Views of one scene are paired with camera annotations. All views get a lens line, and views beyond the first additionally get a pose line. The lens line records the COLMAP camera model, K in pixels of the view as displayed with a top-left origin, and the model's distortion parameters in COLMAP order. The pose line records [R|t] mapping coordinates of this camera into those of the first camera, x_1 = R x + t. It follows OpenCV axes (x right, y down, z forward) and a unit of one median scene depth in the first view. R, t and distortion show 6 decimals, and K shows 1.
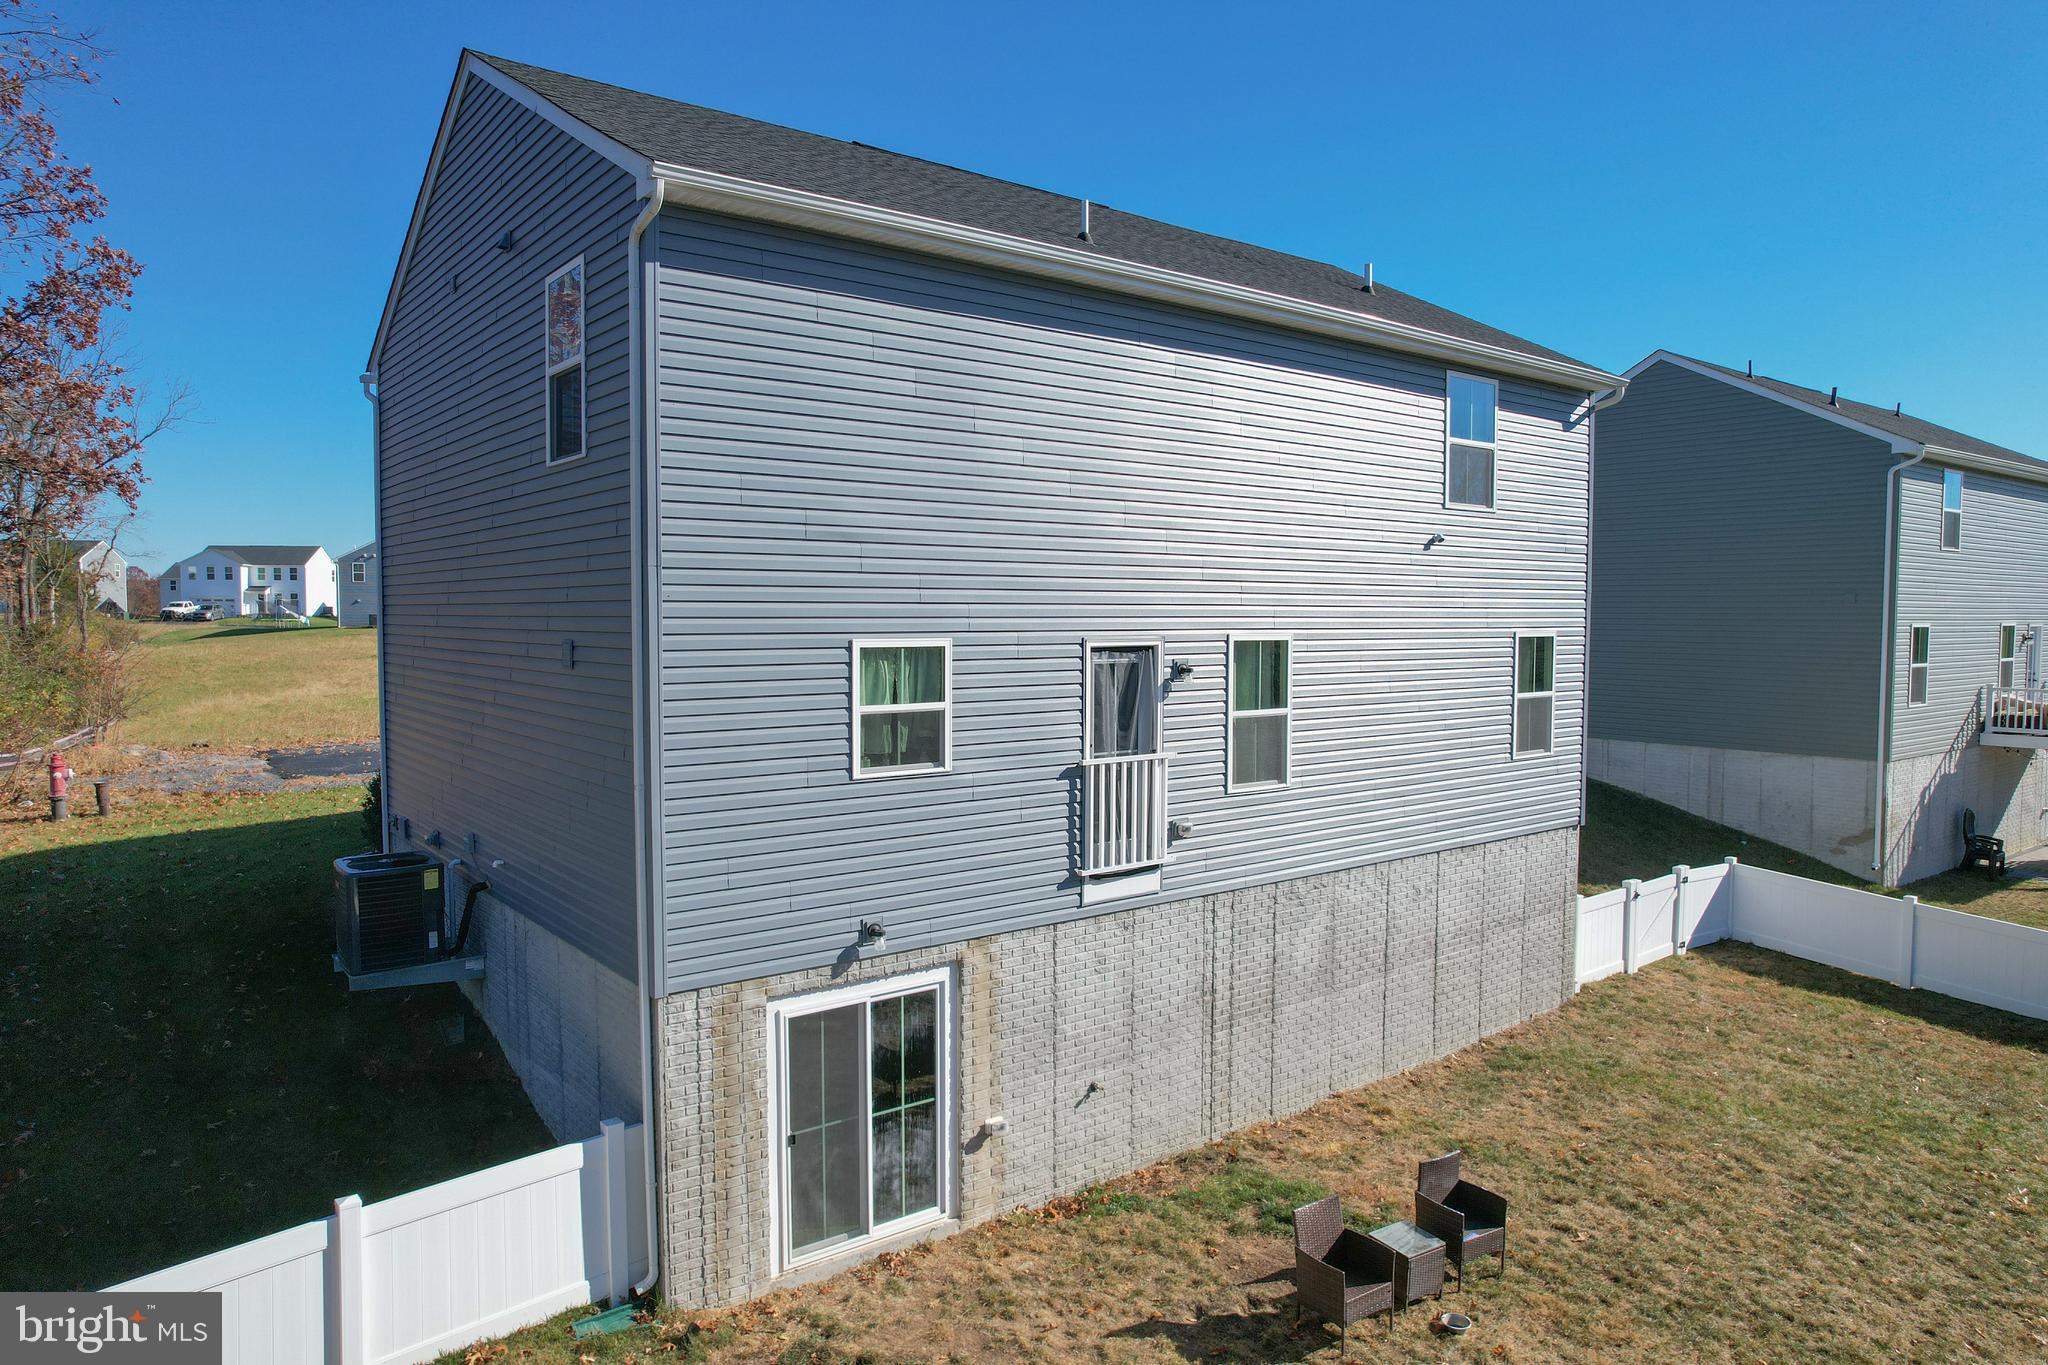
lens RADIAL K [[1300.0, 0, 1012.6], [0, 1300.0, 688.0], [0, 0, 1]] dist [-0.047940, 0.022929]
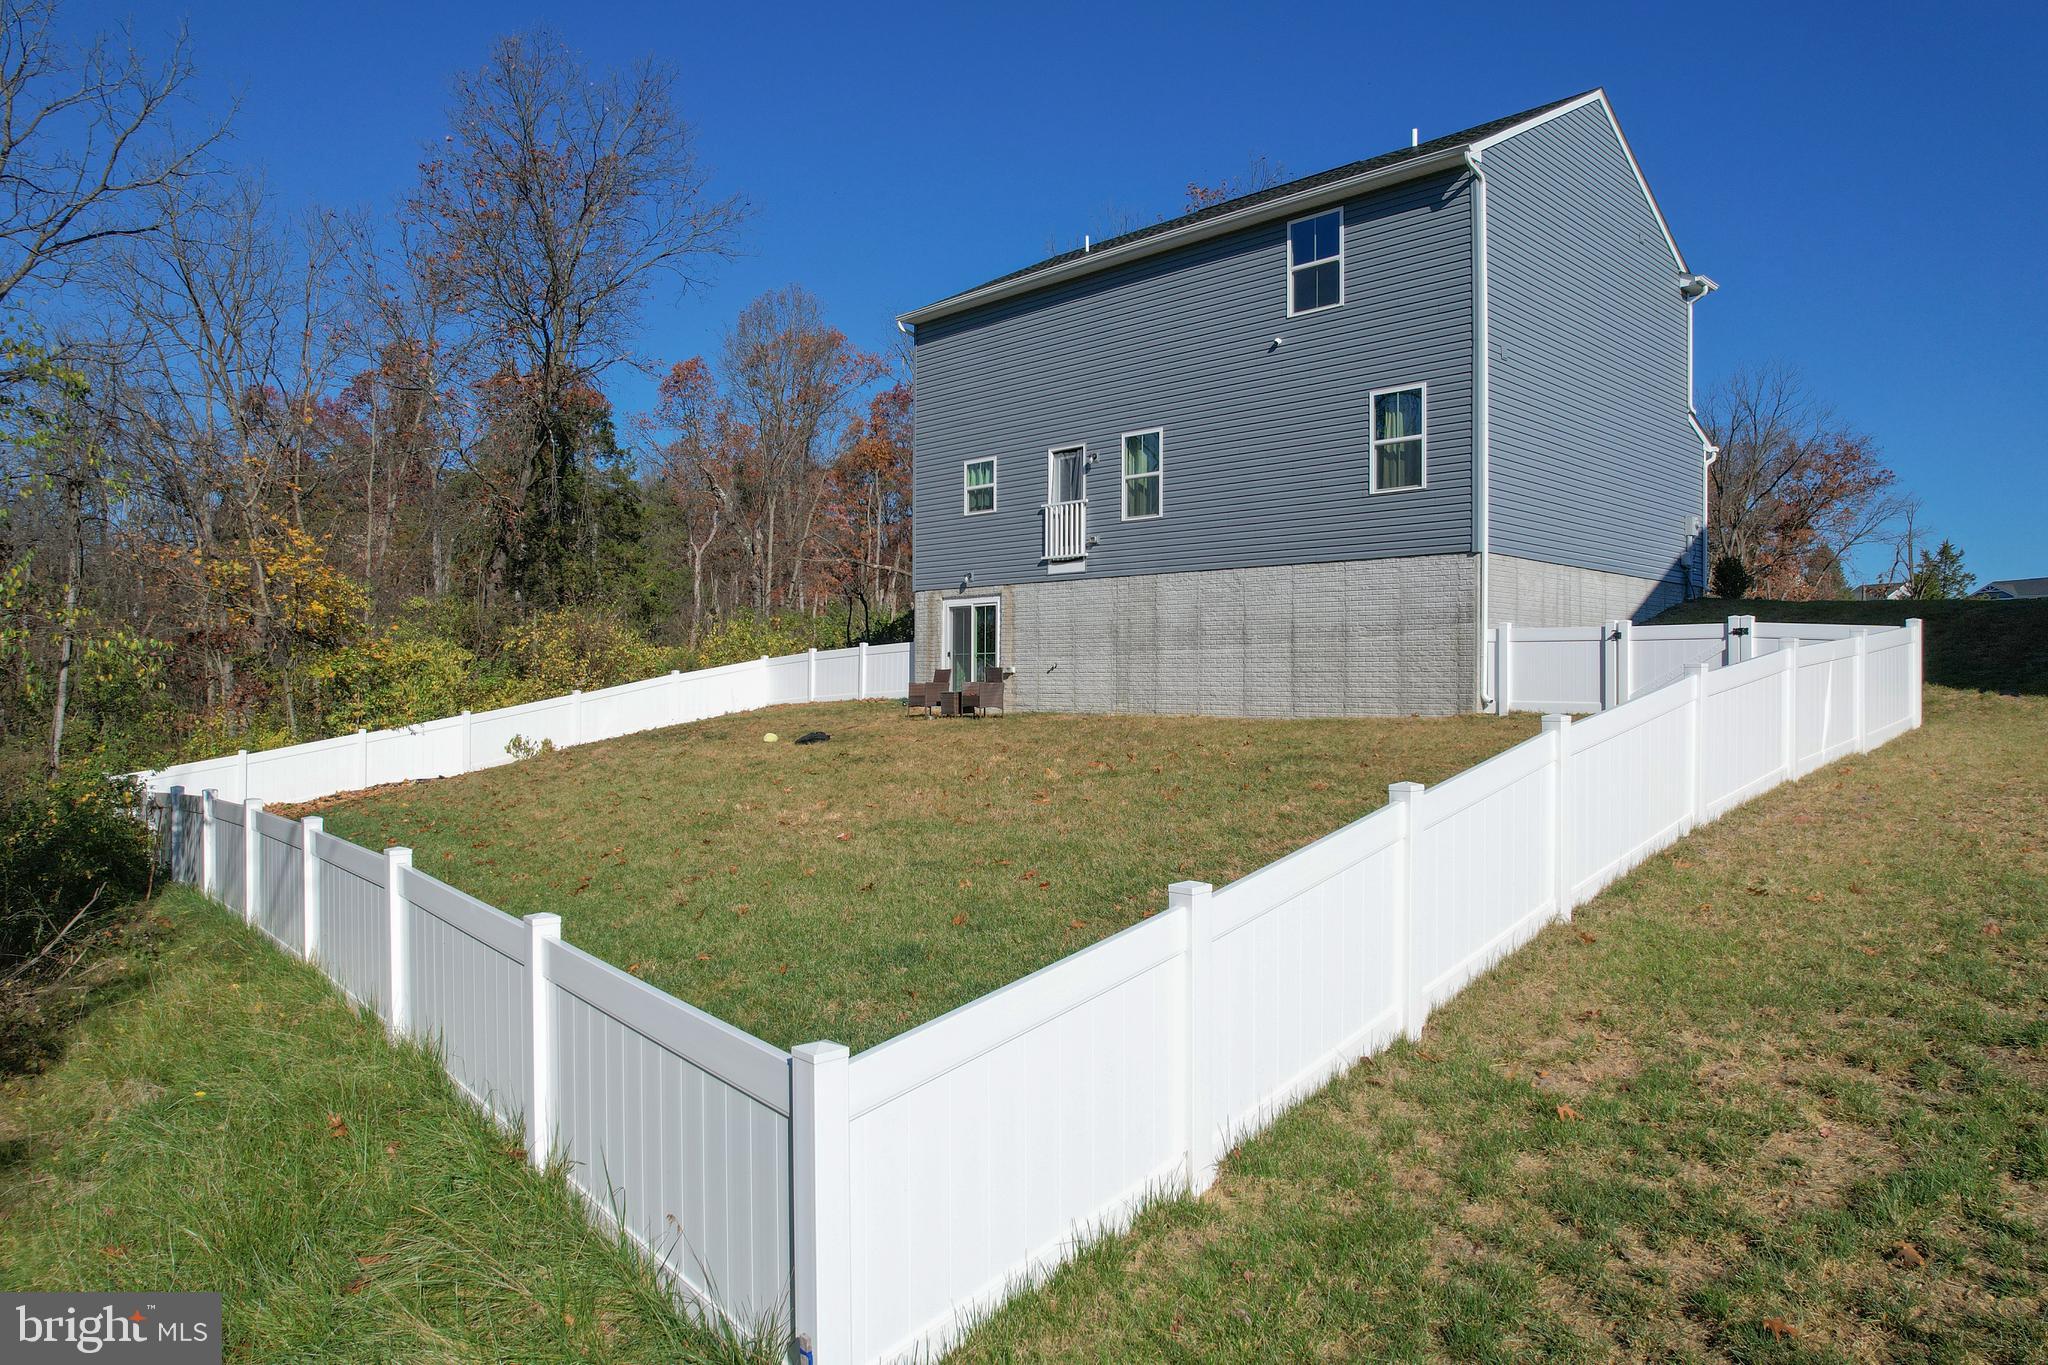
lens RADIAL K [[1300.0, 0, 1025.4], [0, 1300.0, 675.7], [0, 0, 1]] dist [-0.047940, 0.022929]
pose [[0.129923, -0.001107, -0.991523, 2.052182], [-0.058630, 0.998241, -0.008797, 0.338030], [0.989789, 0.059276, 0.129629, 0.674797]]
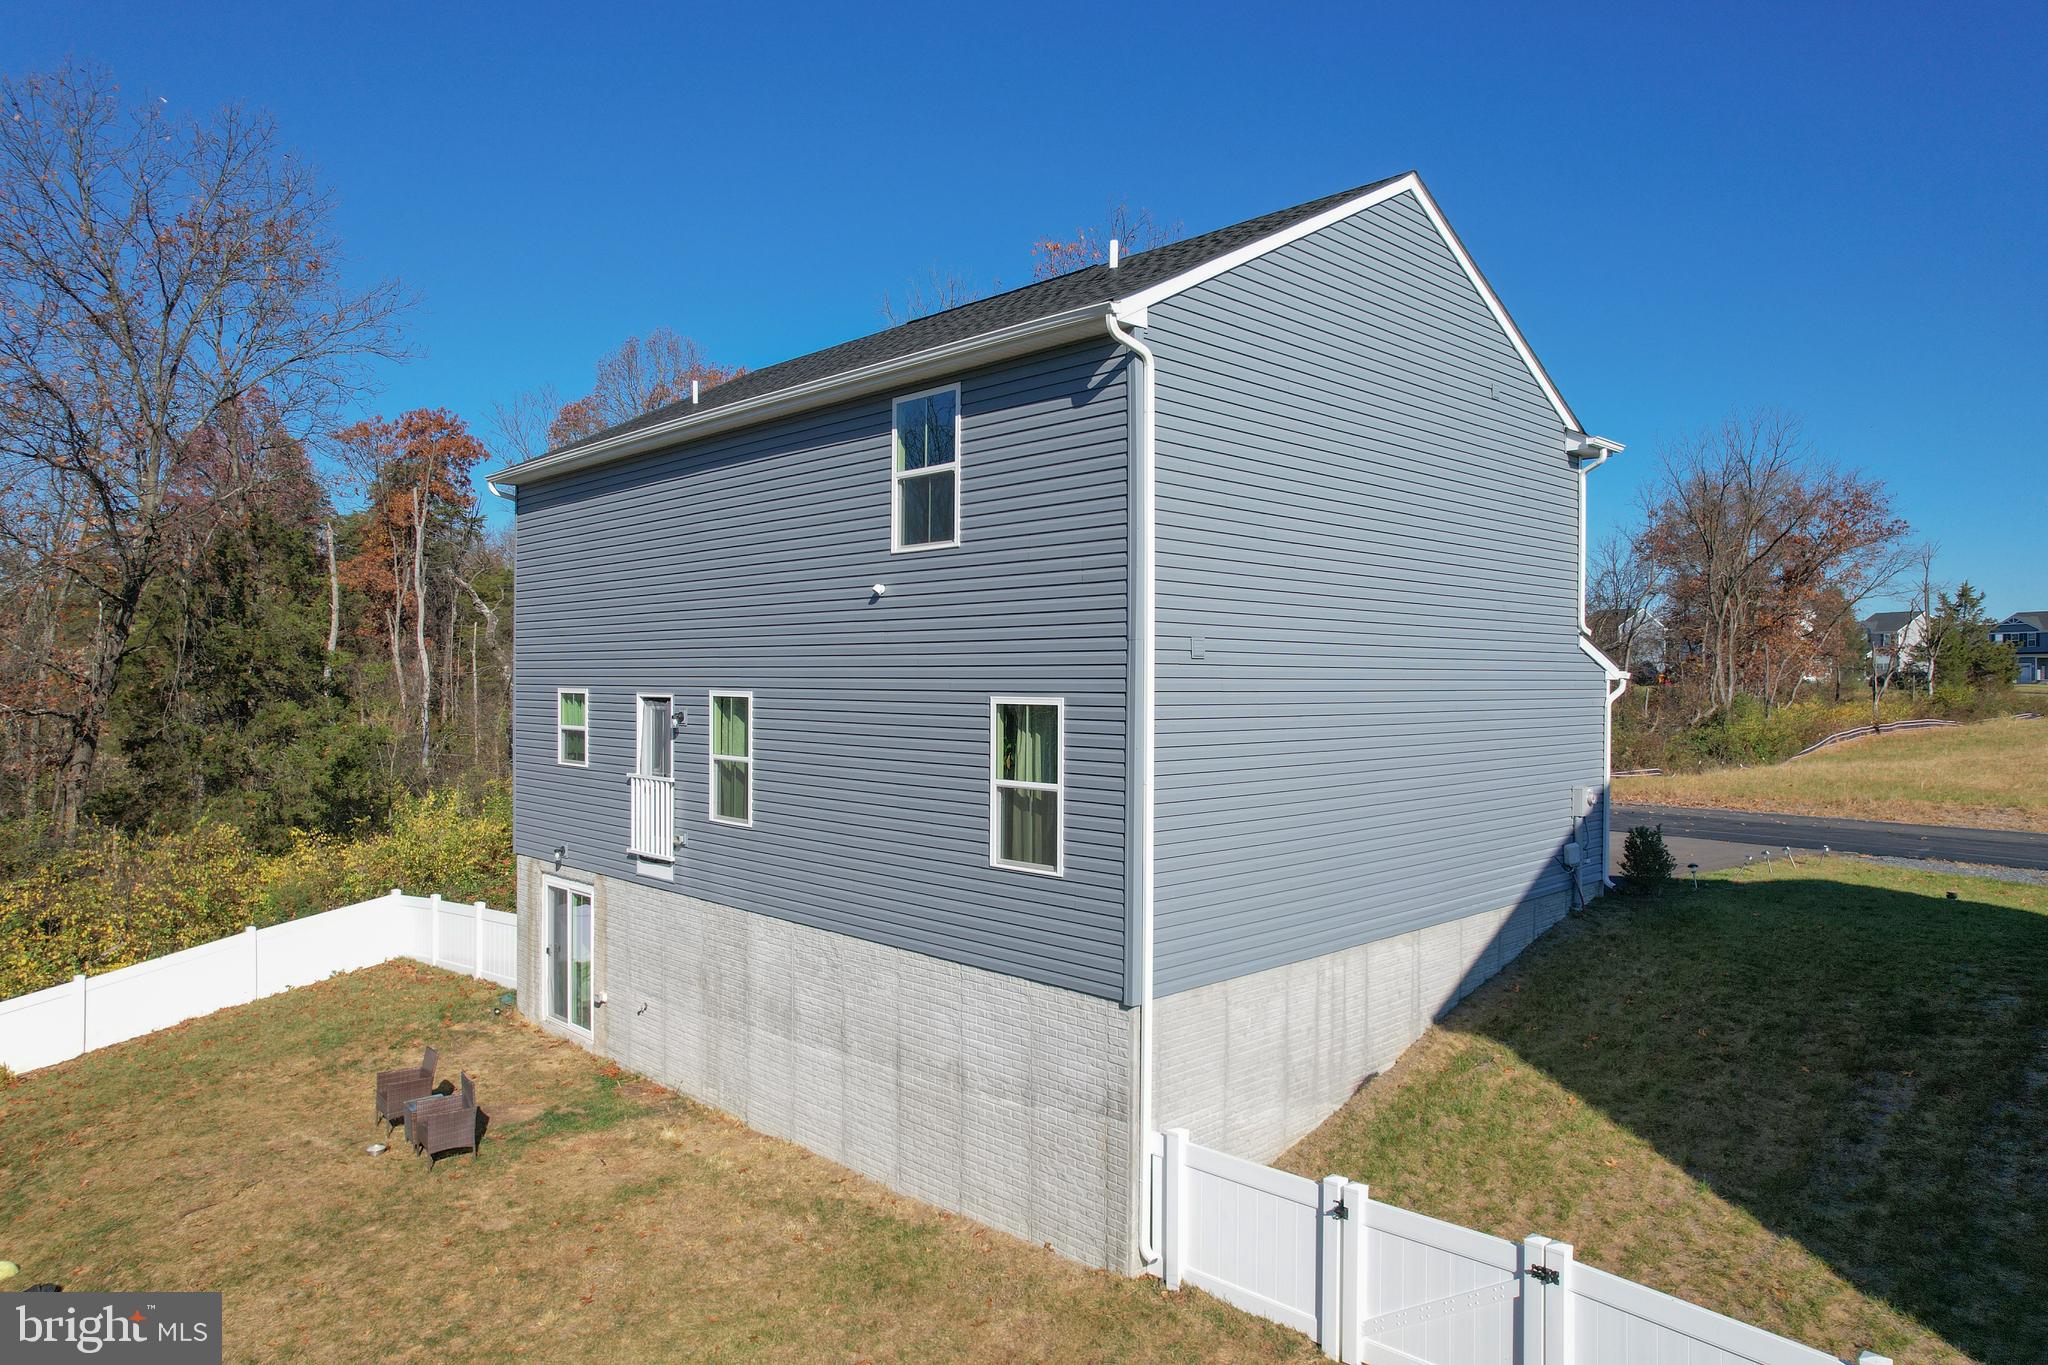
lens RADIAL K [[1300.0, 0, 1017.0], [0, 1300.0, 683.1], [0, 0, 1]] dist [-0.047940, 0.022929]
pose [[0.114907, 0.003727, -0.993369, 1.483578], [-0.059391, 0.998230, -0.003125, -0.064478], [0.991599, 0.059356, 0.114924, 1.196684]]
